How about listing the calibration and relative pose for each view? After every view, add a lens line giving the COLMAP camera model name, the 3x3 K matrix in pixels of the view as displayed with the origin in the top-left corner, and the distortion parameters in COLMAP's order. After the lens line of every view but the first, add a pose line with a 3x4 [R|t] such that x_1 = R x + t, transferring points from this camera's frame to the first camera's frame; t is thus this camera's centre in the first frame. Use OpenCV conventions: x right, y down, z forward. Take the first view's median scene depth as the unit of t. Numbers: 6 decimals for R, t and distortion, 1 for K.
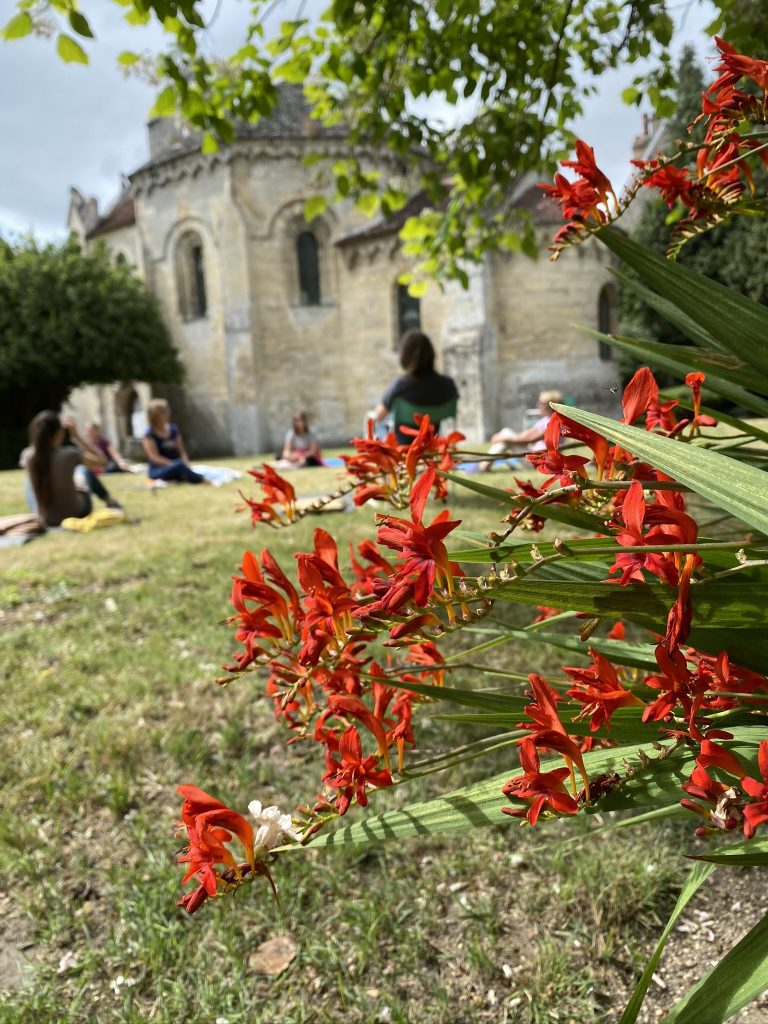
lens RADIAL K [[786.1, 0, 384.0], [0, 786.1, 512.0], [0, 0, 1]] dist [0.115003, -0.321511]
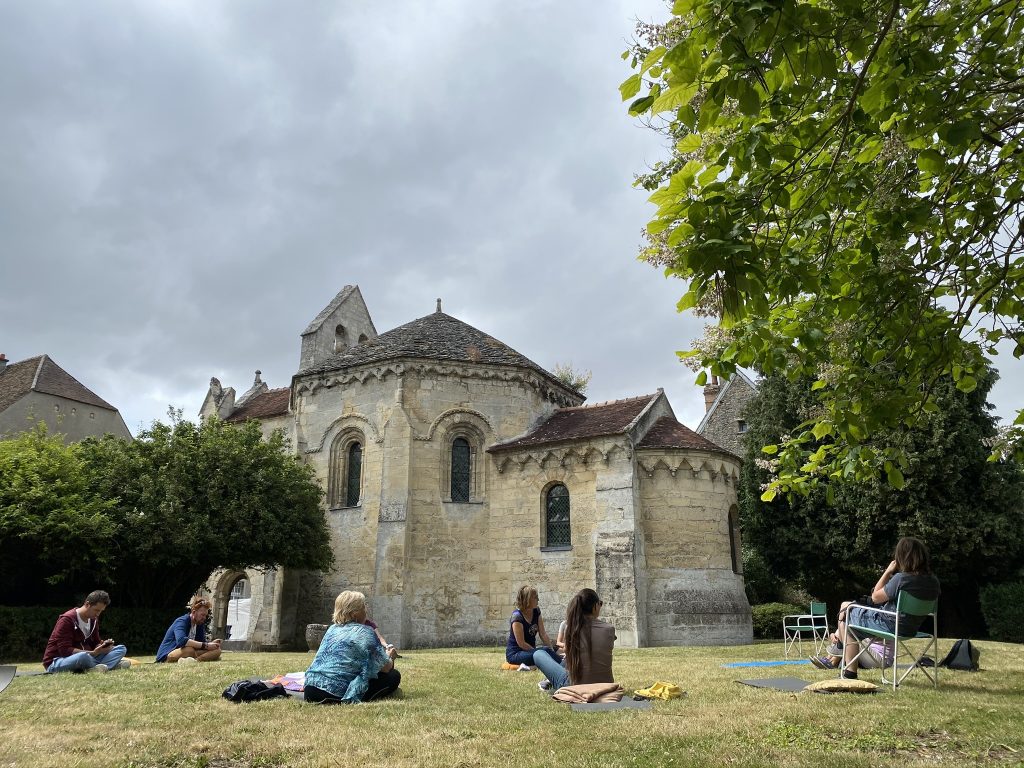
lens RADIAL K [[786.1, 0, 512.0], [0, 786.1, 384.0], [0, 0, 1]] dist [0.115003, -0.321511]
pose [[0.986650, 0.093763, 0.133152, -0.184530], [-0.032753, 0.915166, -0.401745, 0.017386], [-0.159525, 0.392020, 0.906020, -0.036532]]
